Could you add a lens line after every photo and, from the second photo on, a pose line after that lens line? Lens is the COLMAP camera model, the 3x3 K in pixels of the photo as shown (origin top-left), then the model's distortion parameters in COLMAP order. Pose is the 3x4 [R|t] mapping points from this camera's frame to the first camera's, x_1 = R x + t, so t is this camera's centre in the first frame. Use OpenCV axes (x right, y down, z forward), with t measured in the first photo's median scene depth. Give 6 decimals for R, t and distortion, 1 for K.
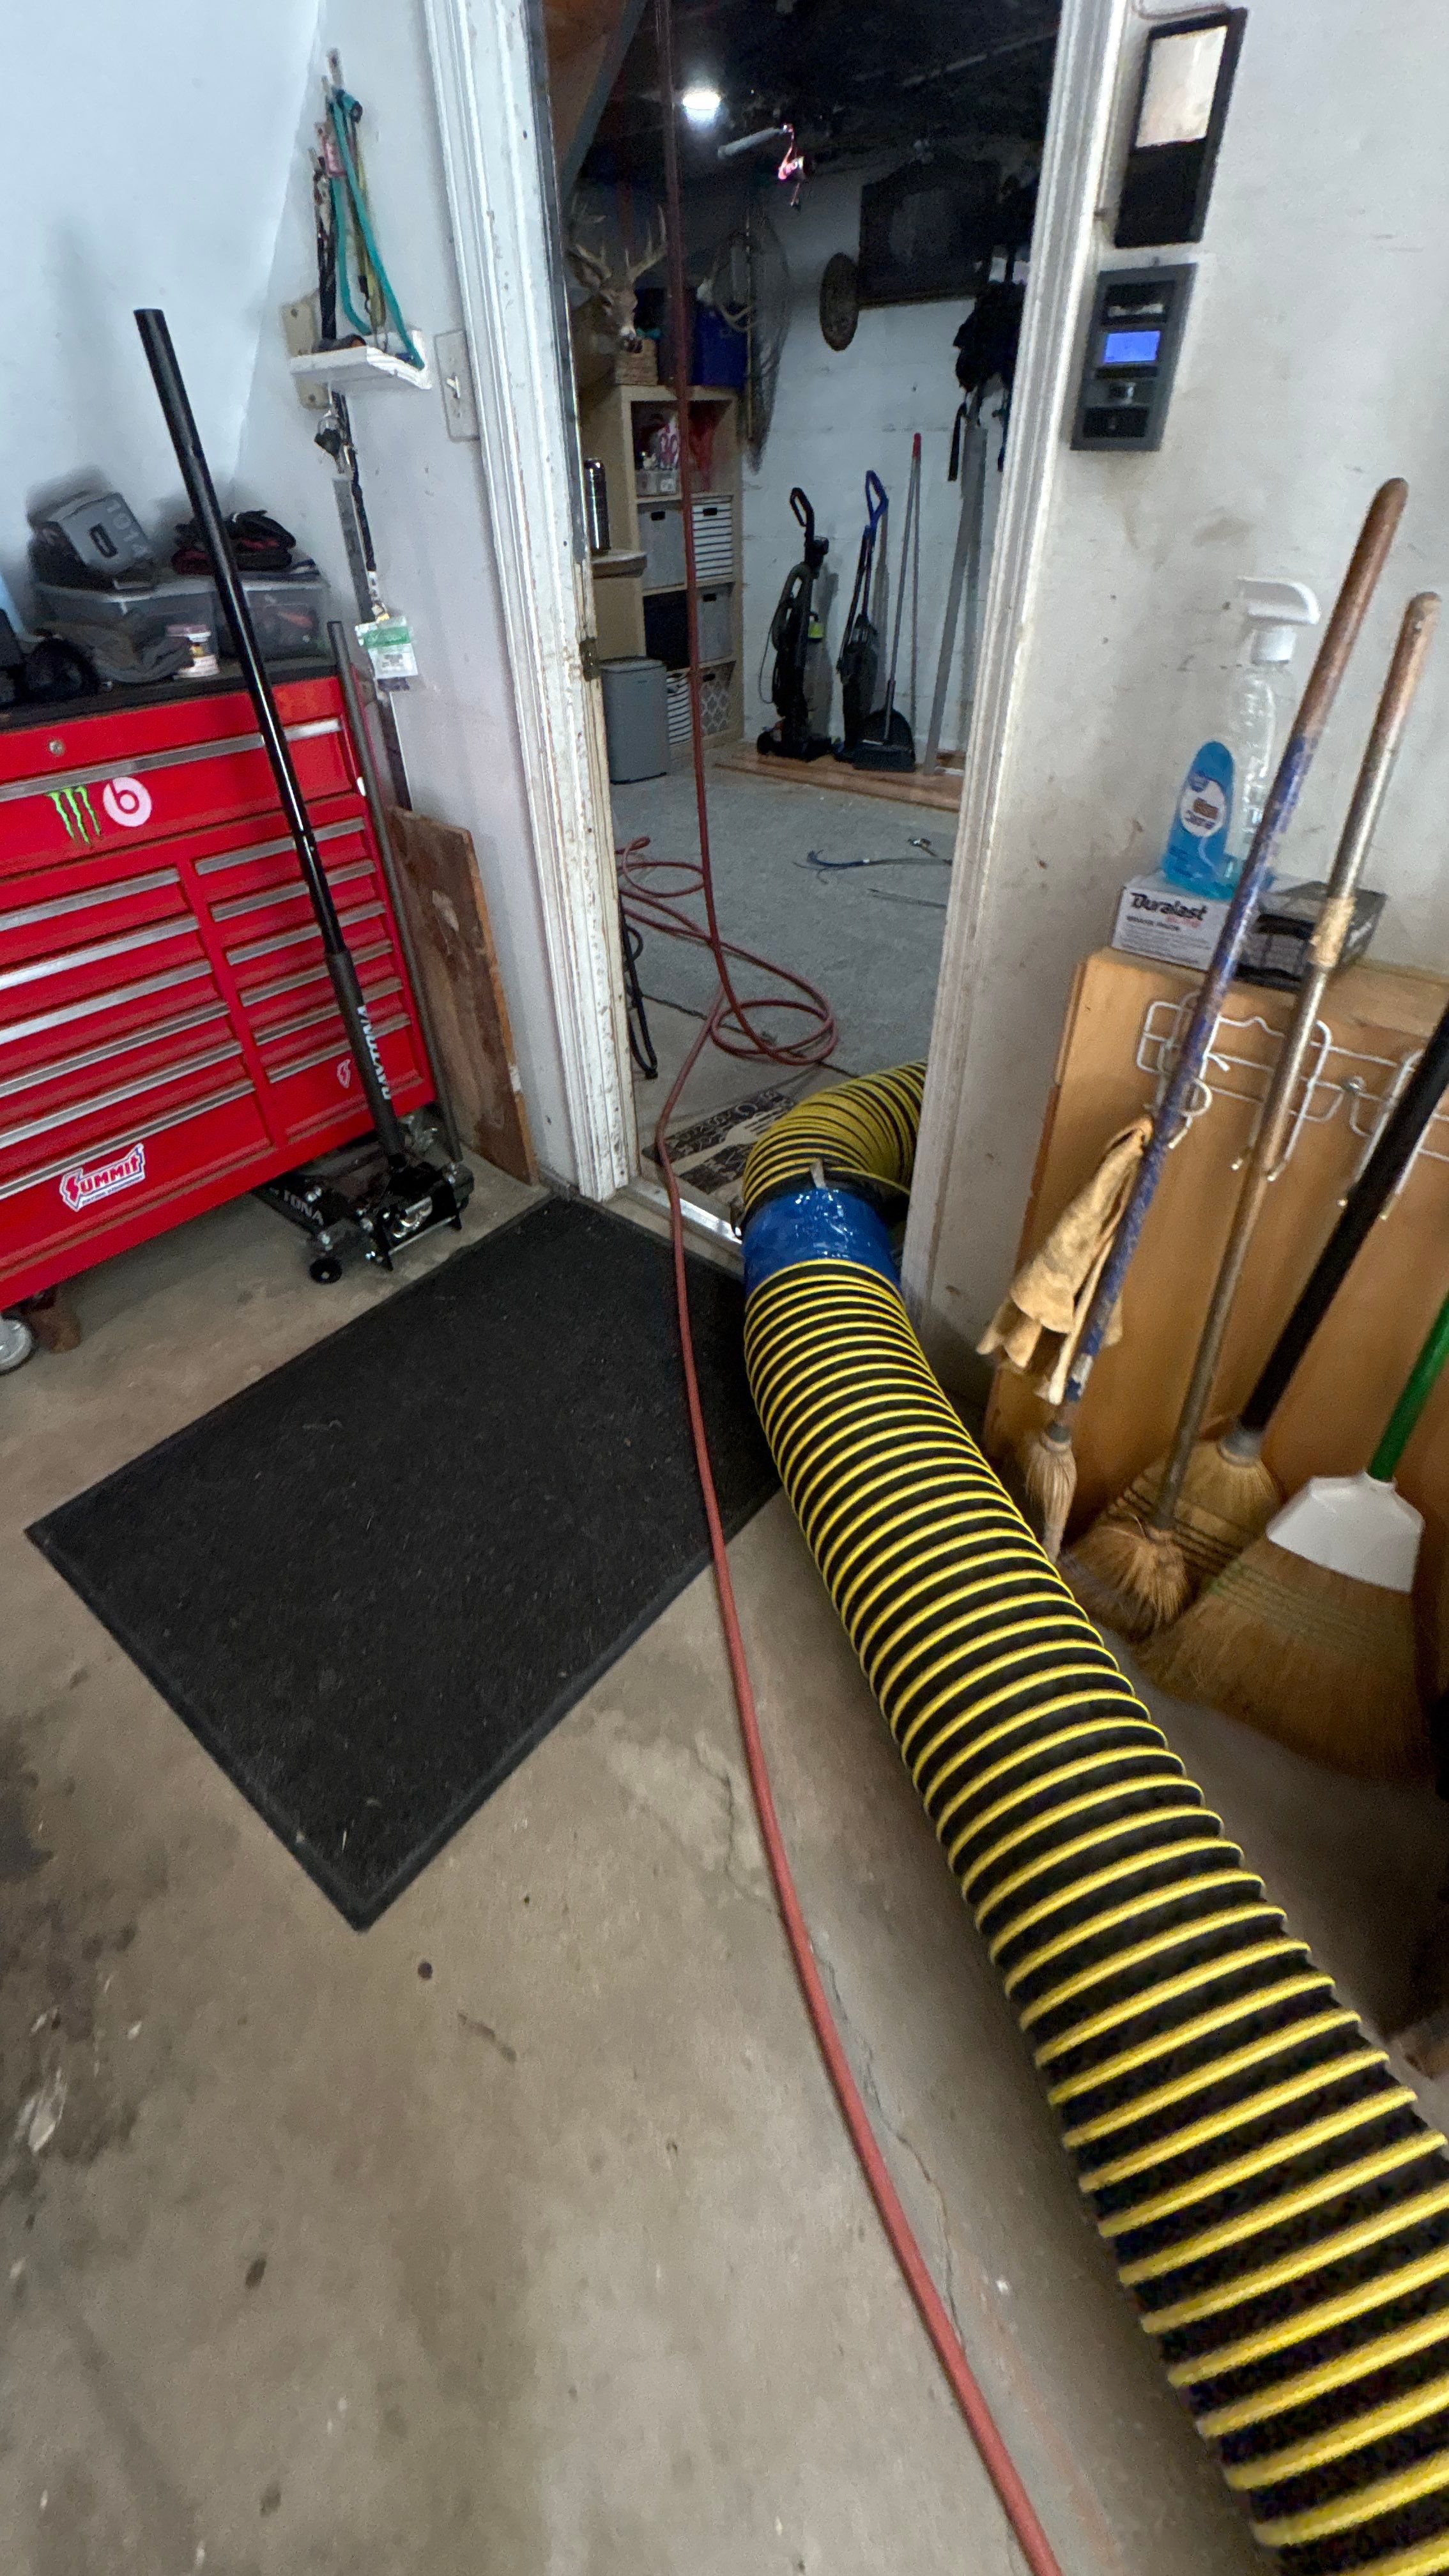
lens RADIAL K [[1018.9, 0, 737.1], [0, 1018.9, 1289.0], [0, 0, 1]] dist [-0.000790, 0.000875]
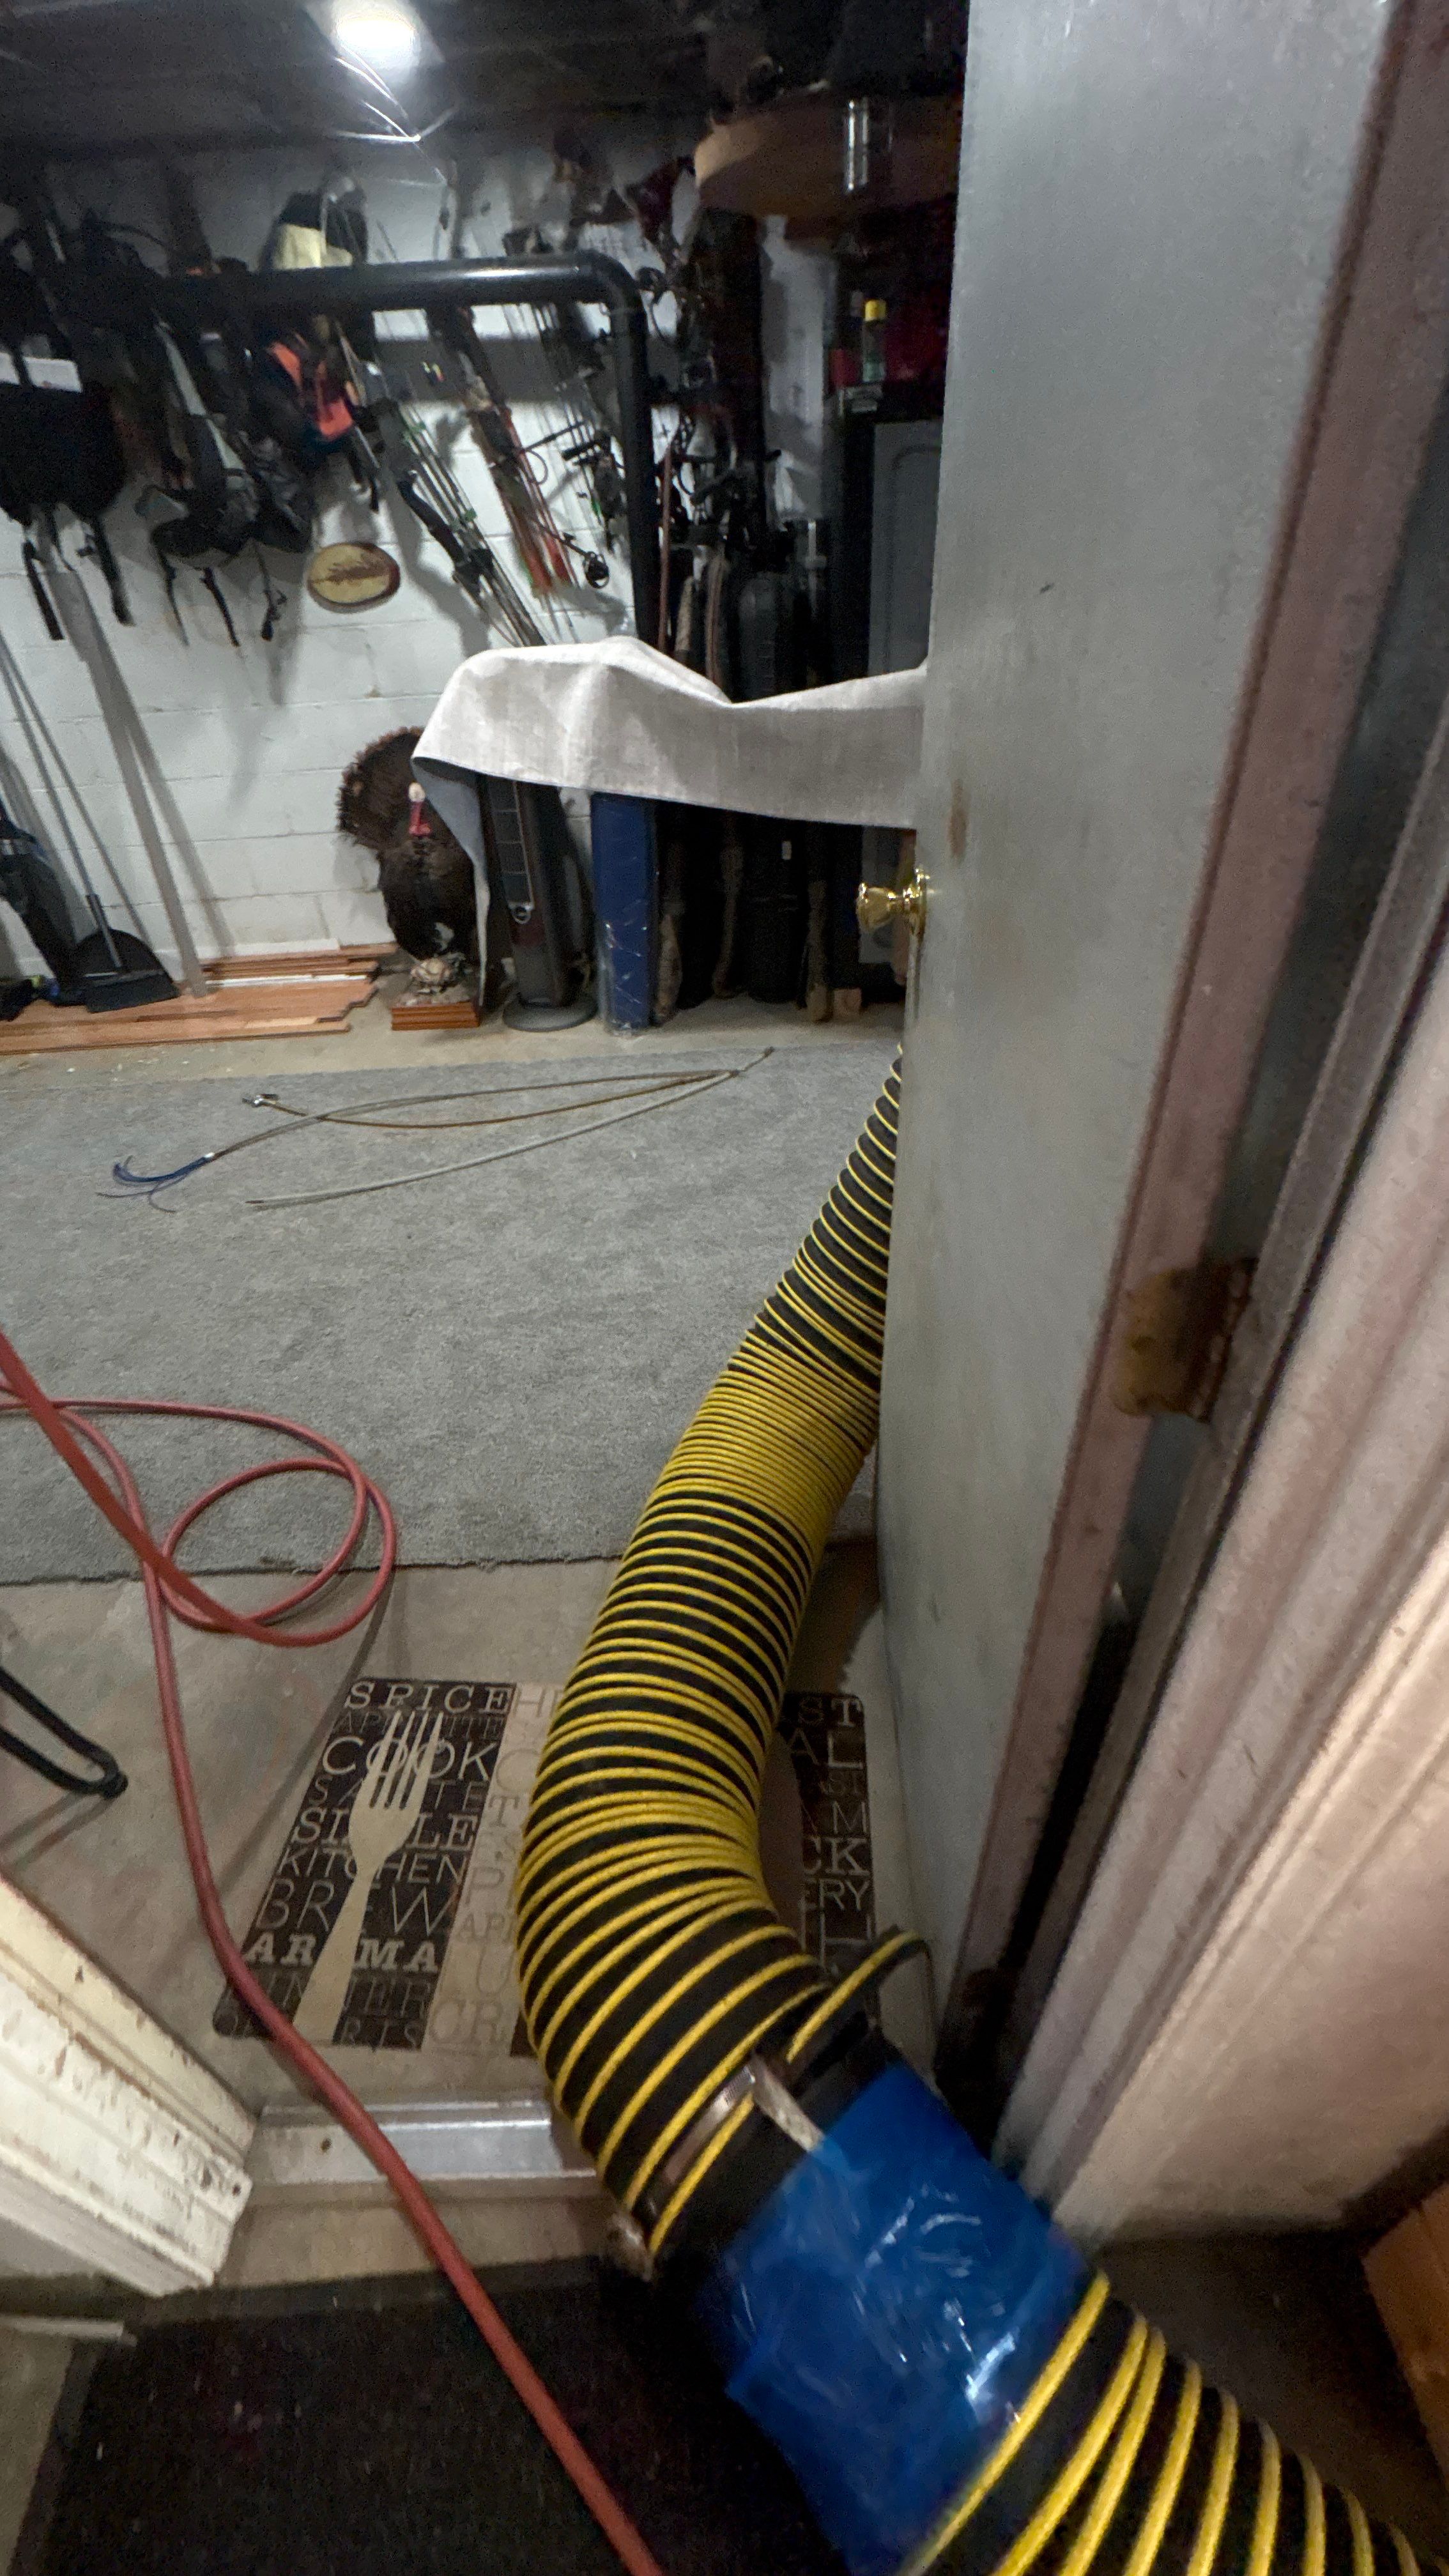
lens RADIAL K [[1018.9, 0, 731.3], [0, 1018.9, 1287.7], [0, 0, 1]] dist [-0.000790, 0.000875]
pose [[0.742362, -0.421172, 0.521069, -0.013274], [0.461345, 0.885303, 0.058303, -0.285811], [-0.485860, 0.197111, 0.851521, 0.331445]]
